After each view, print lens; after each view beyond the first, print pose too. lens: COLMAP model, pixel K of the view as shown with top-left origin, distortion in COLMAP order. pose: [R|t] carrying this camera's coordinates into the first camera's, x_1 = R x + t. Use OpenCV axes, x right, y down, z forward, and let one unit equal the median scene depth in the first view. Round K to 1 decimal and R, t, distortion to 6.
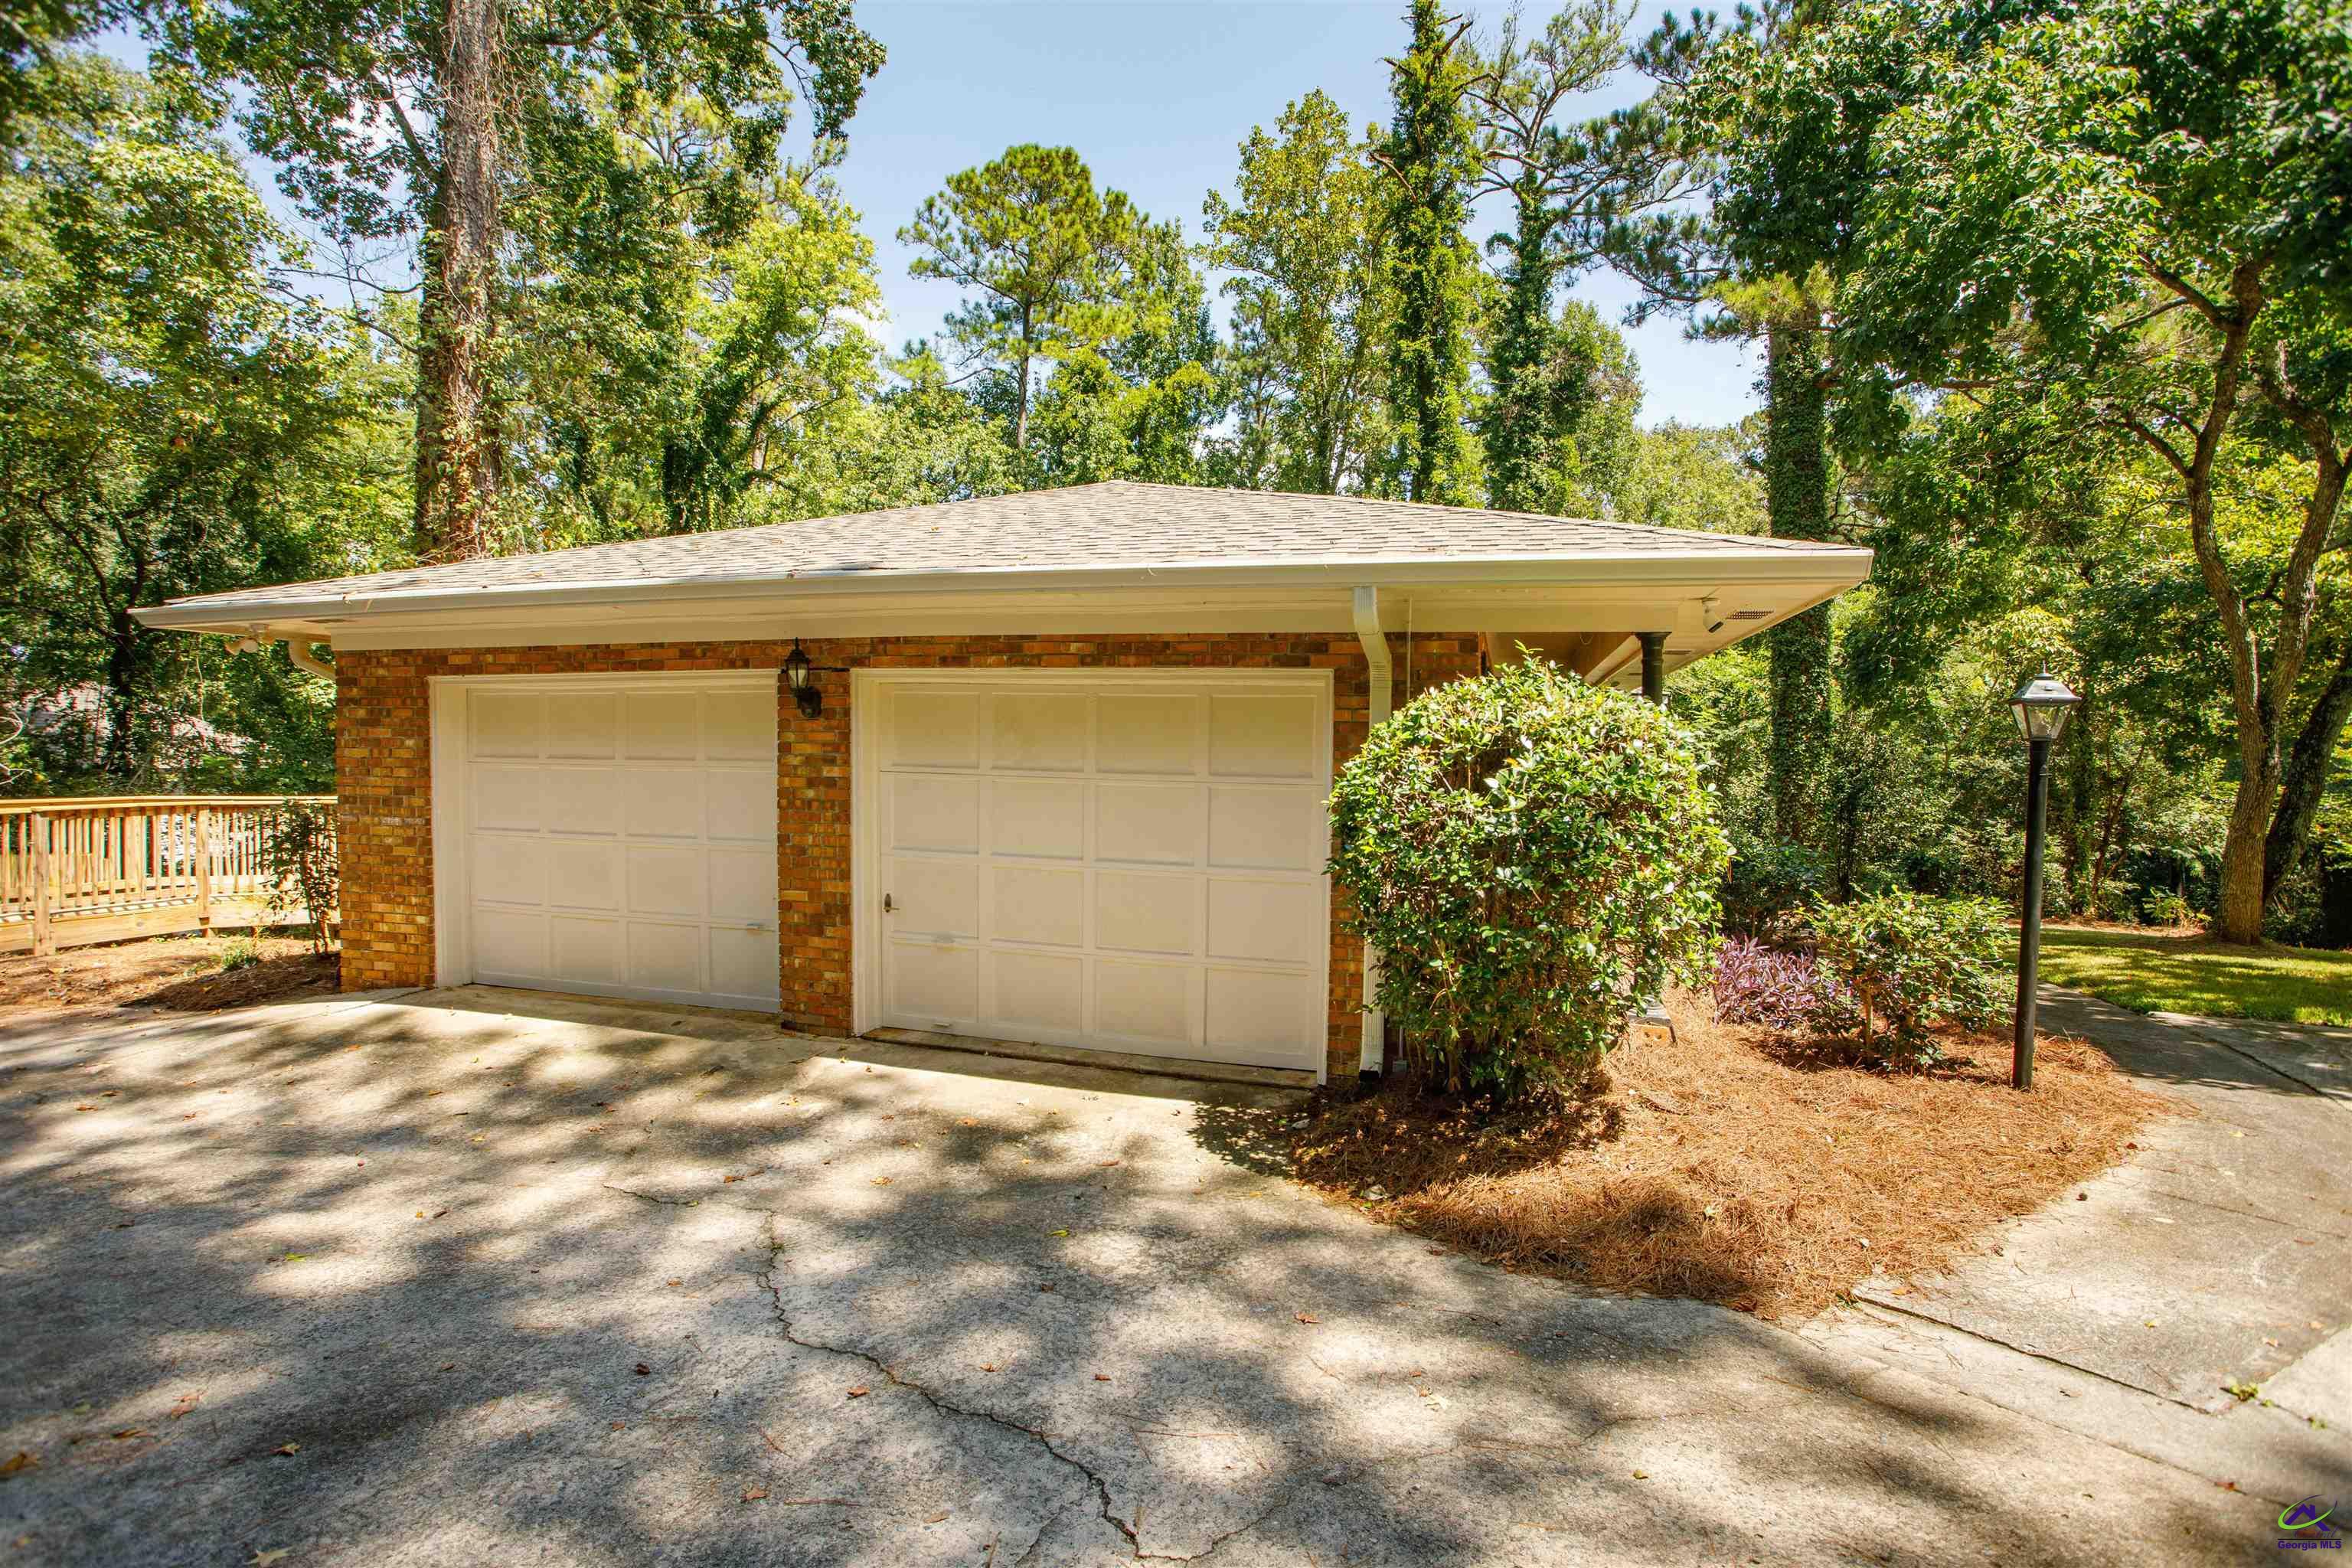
lens RADIAL K [[1123.7, 0, 1184.6], [0, 1123.7, 786.7], [0, 0, 1]] dist [-0.053791, 0.011460]
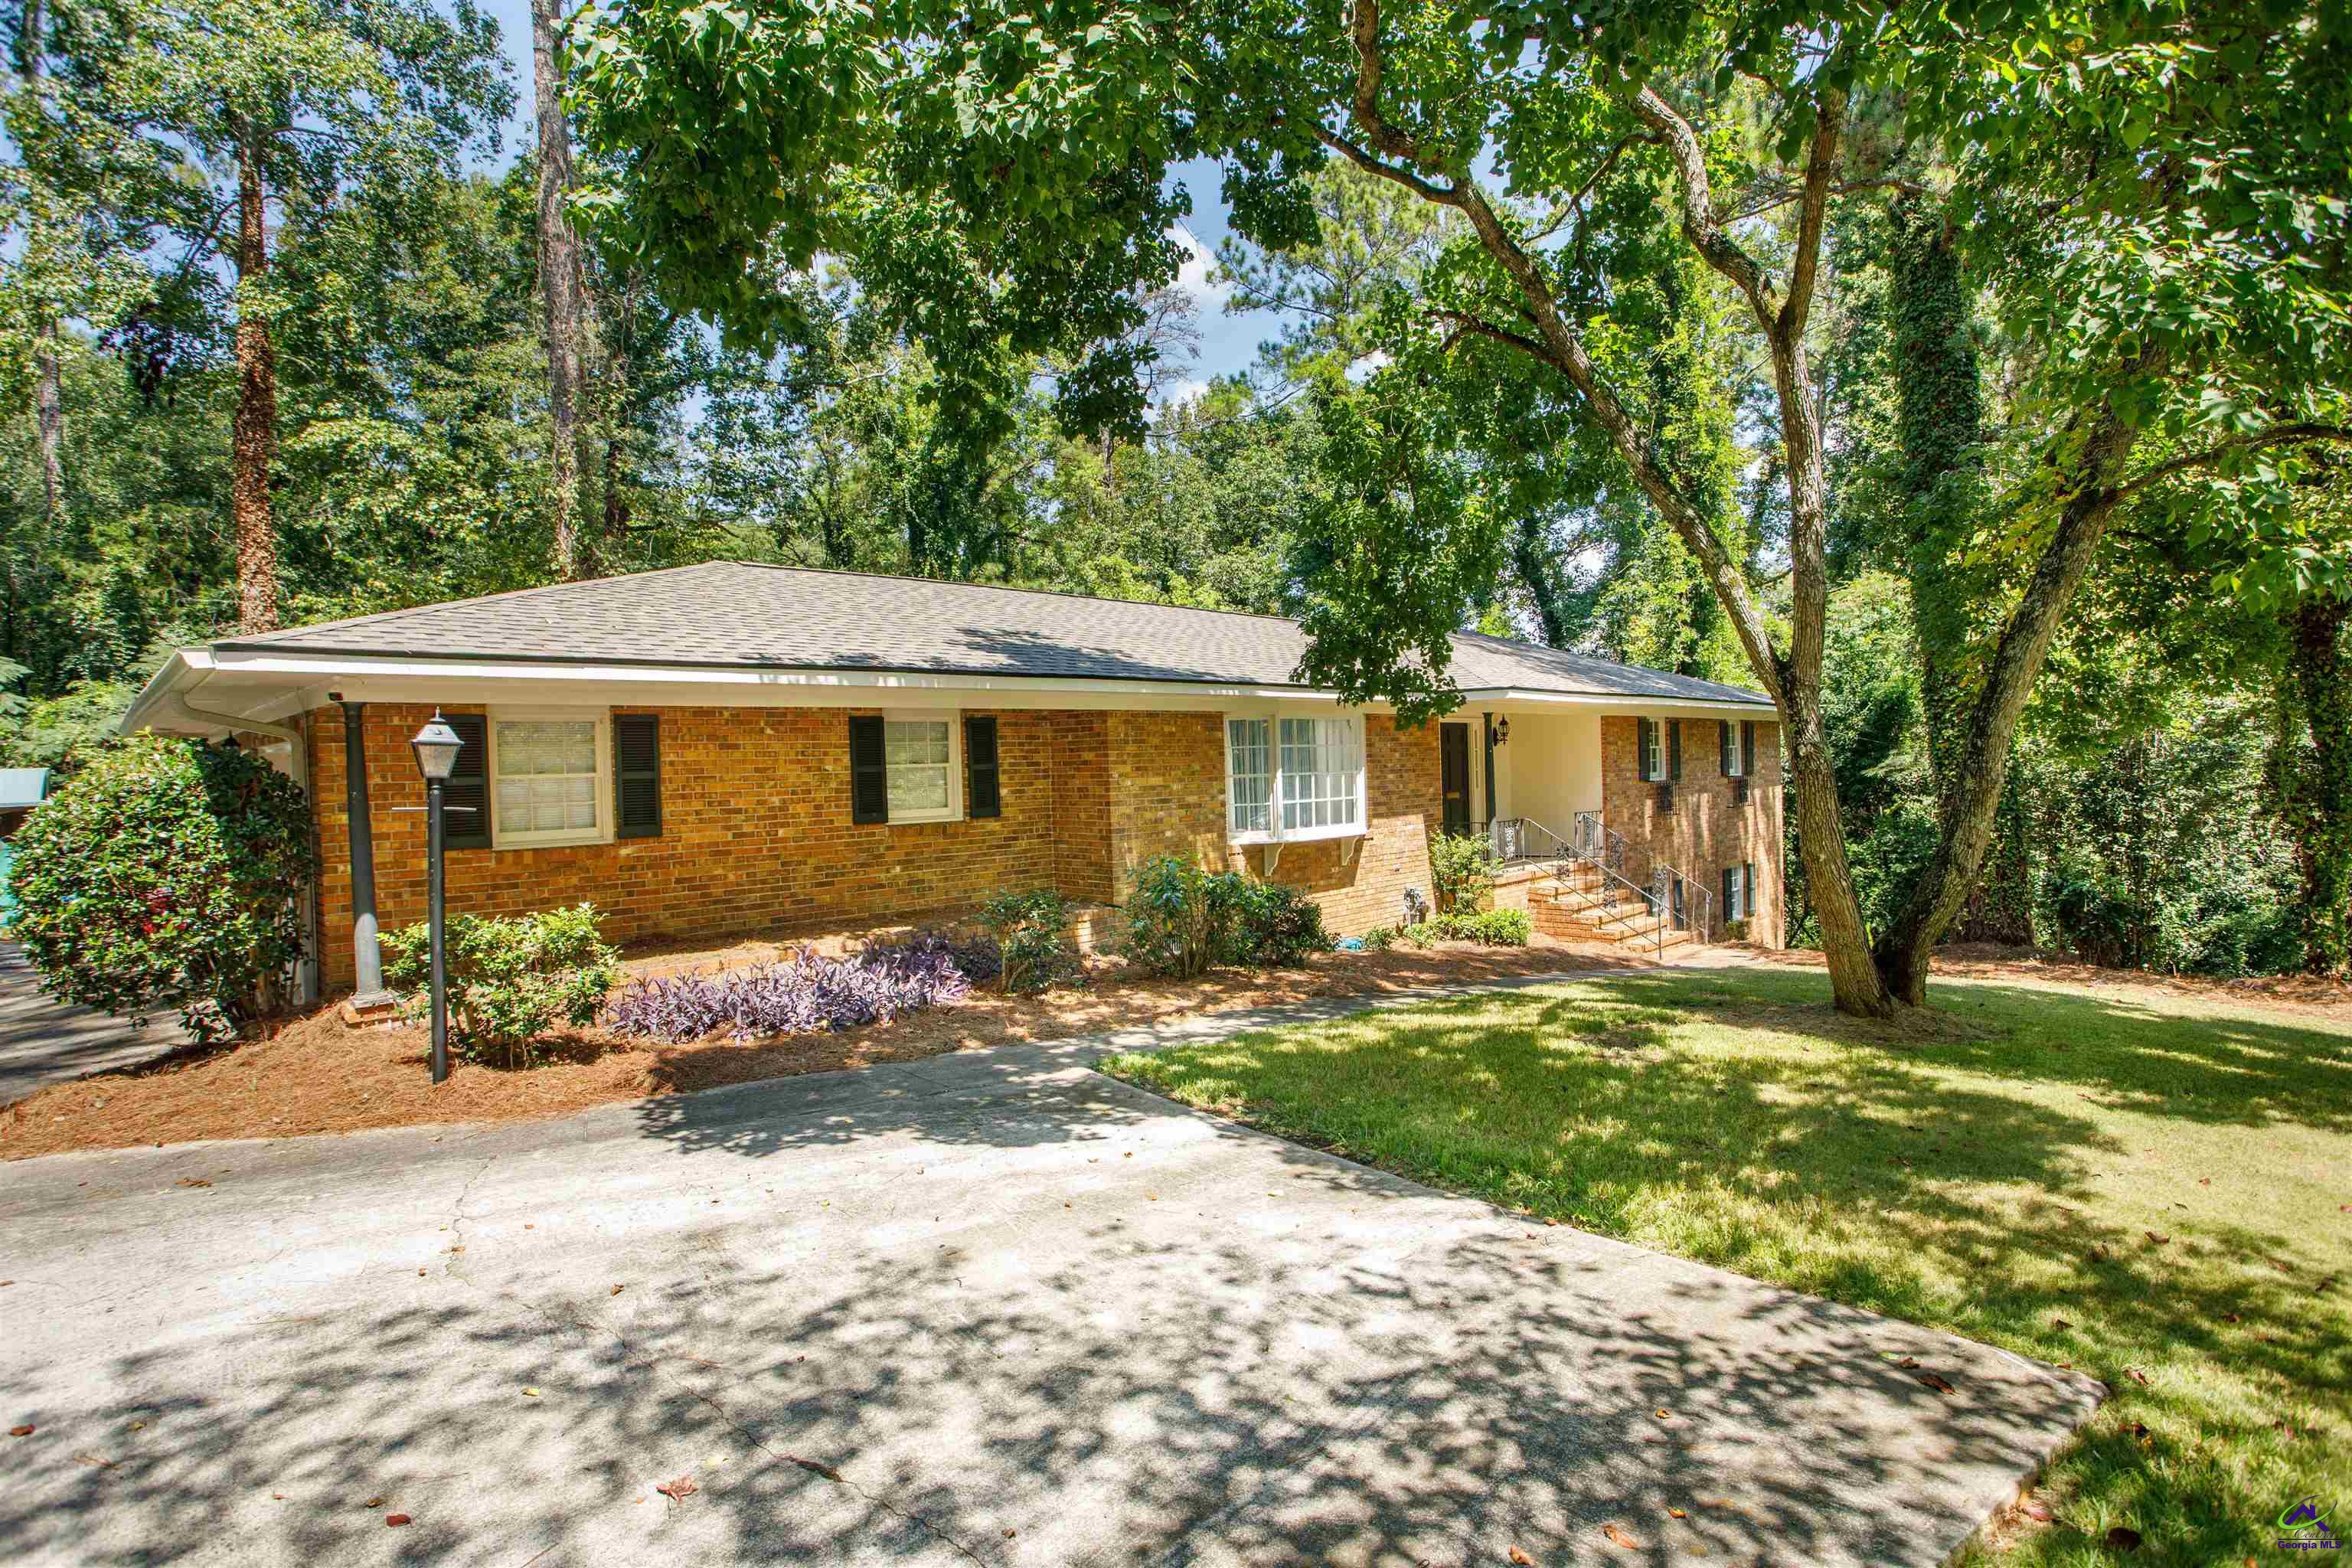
lens RADIAL K [[1161.9, 0, 1176.0], [0, 1161.9, 784.0], [0, 0, 1]] dist [-0.085090, 0.046743]
pose [[0.875862, -0.030596, -0.481591, 1.043179], [0.023995, 0.999515, -0.019861, 0.003138], [0.481965, 0.005840, 0.876171, 0.177703]]
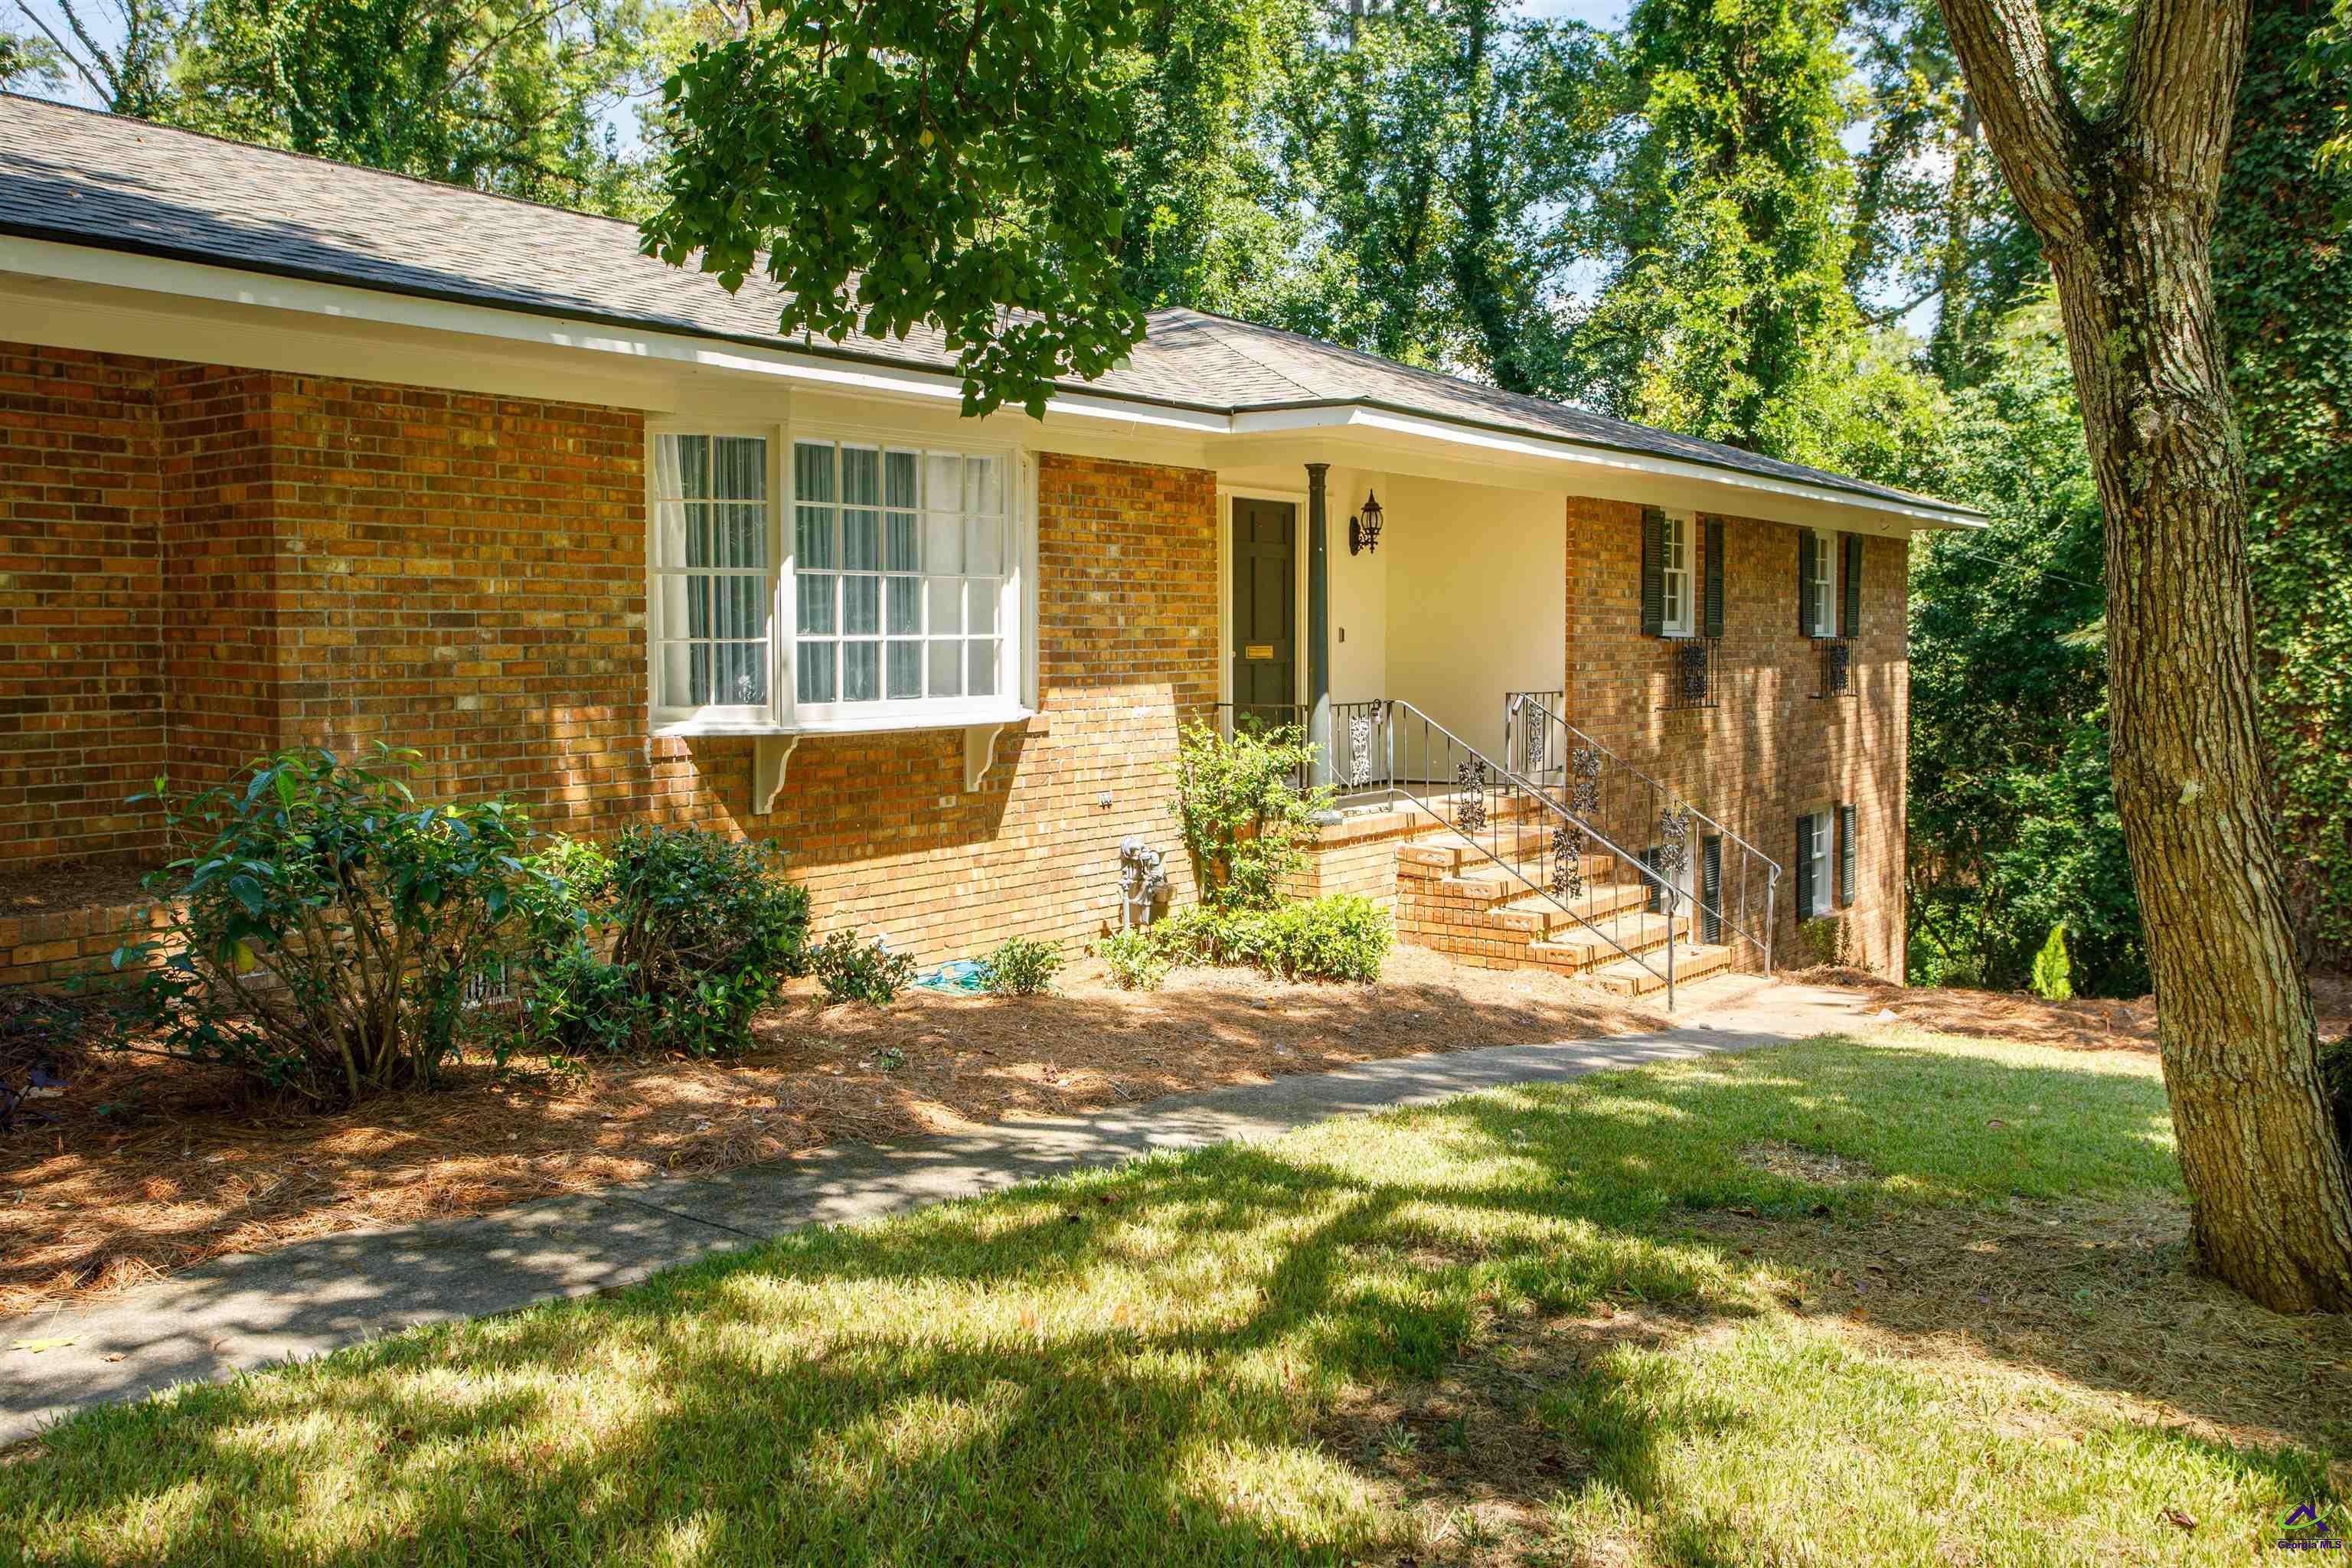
lens RADIAL K [[1870.8, 0, 1148.0], [0, 1870.8, 700.4], [0, 0, 1]] dist [-0.056070, 0.108662]
pose [[0.926880, 0.000400, -0.375357, 0.999538], [0.000293, 0.999998, 0.001789, 0.029346], [0.375357, -0.001768, 0.926879, 0.642676]]
